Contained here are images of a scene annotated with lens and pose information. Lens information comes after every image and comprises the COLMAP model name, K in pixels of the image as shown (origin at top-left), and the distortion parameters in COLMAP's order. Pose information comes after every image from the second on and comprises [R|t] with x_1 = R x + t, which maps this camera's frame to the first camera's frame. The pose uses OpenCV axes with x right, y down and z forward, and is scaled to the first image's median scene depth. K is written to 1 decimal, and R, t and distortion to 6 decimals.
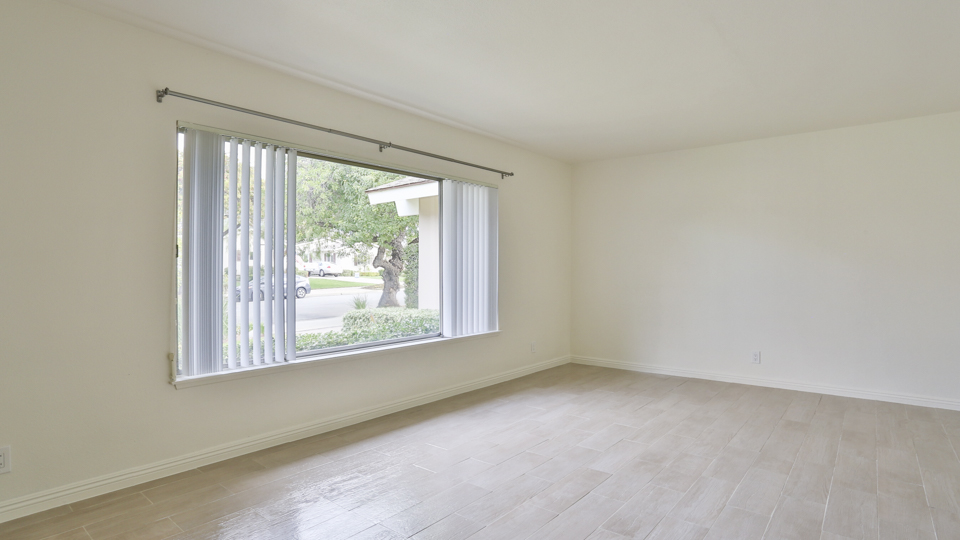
lens RADIAL K [[495.5, 0, 480.0], [0, 495.5, 270.0], [0, 0, 1]] dist [-0.085155, 0.041307]
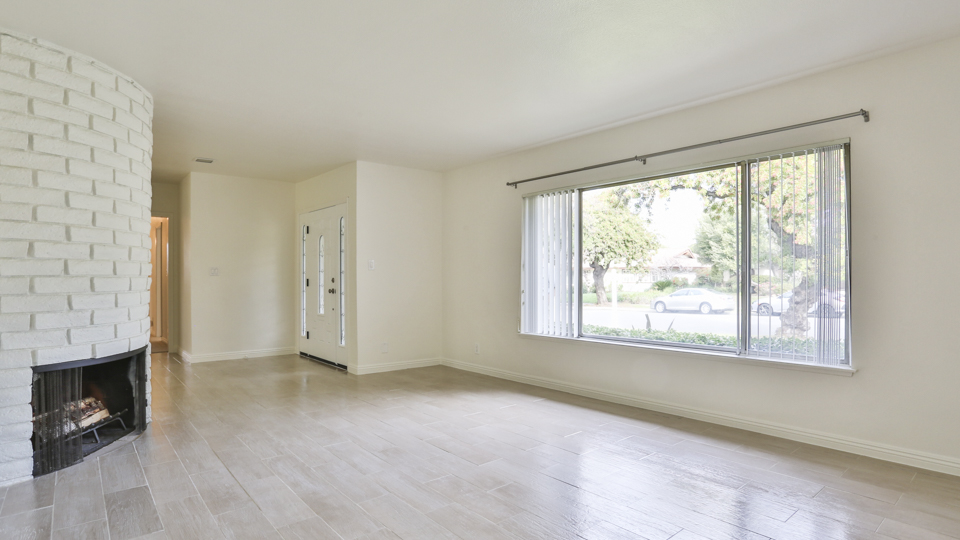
lens RADIAL K [[506.1, 0, 480.0], [0, 506.1, 270.0], [0, 0, 1]] dist [-0.024021, 0.001606]
pose [[-0.184716, -0.012823, -0.982708, 1.273568], [0.006236, 0.999879, -0.014220, 0.006192], [0.982772, -0.008755, -0.184614, 1.128623]]
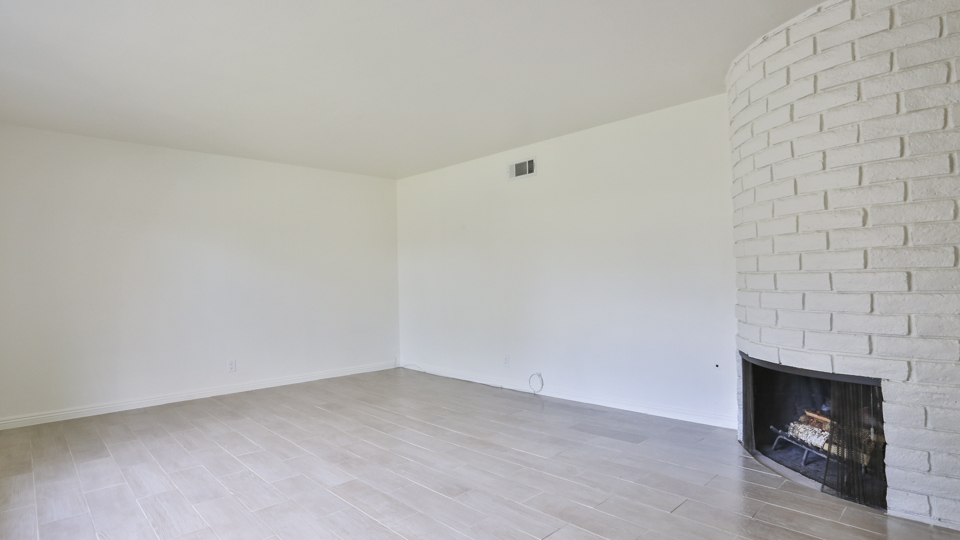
lens RADIAL K [[495.5, 0, 480.0], [0, 495.5, 270.0], [0, 0, 1]] dist [-0.085155, 0.041307]
pose [[0.115707, 0.015746, 0.993159, -0.671736], [0.015881, 0.999717, -0.017700, 0.002471], [-0.993156, 0.017820, 0.115425, 0.573561]]
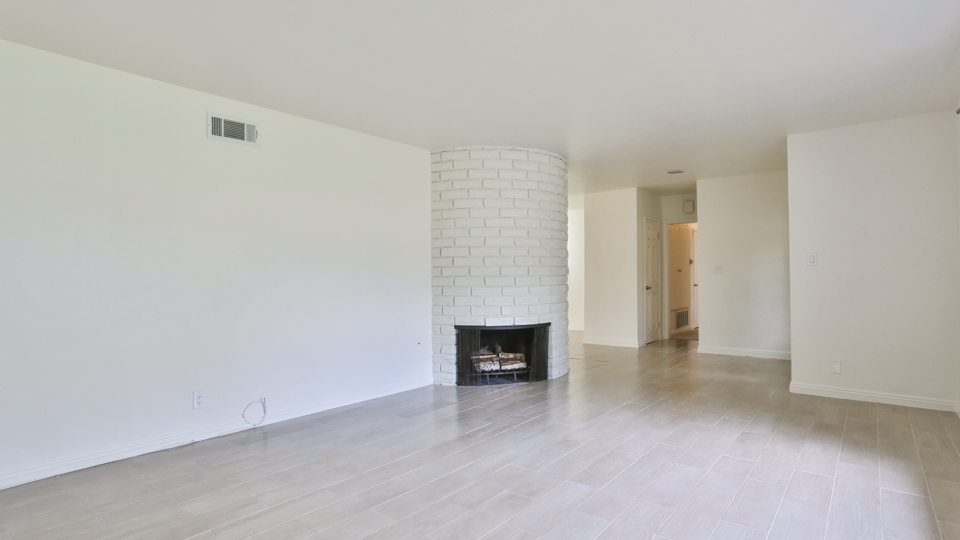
lens RADIAL K [[495.5, 0, 480.0], [0, 495.5, 270.0], [0, 0, 1]] dist [-0.085155, 0.041307]
pose [[-0.999966, 0.007489, -0.003357, 0.421419], [0.007554, 0.999777, -0.019744, 0.012105], [0.003209, -0.019769, -0.999799, 1.857392]]
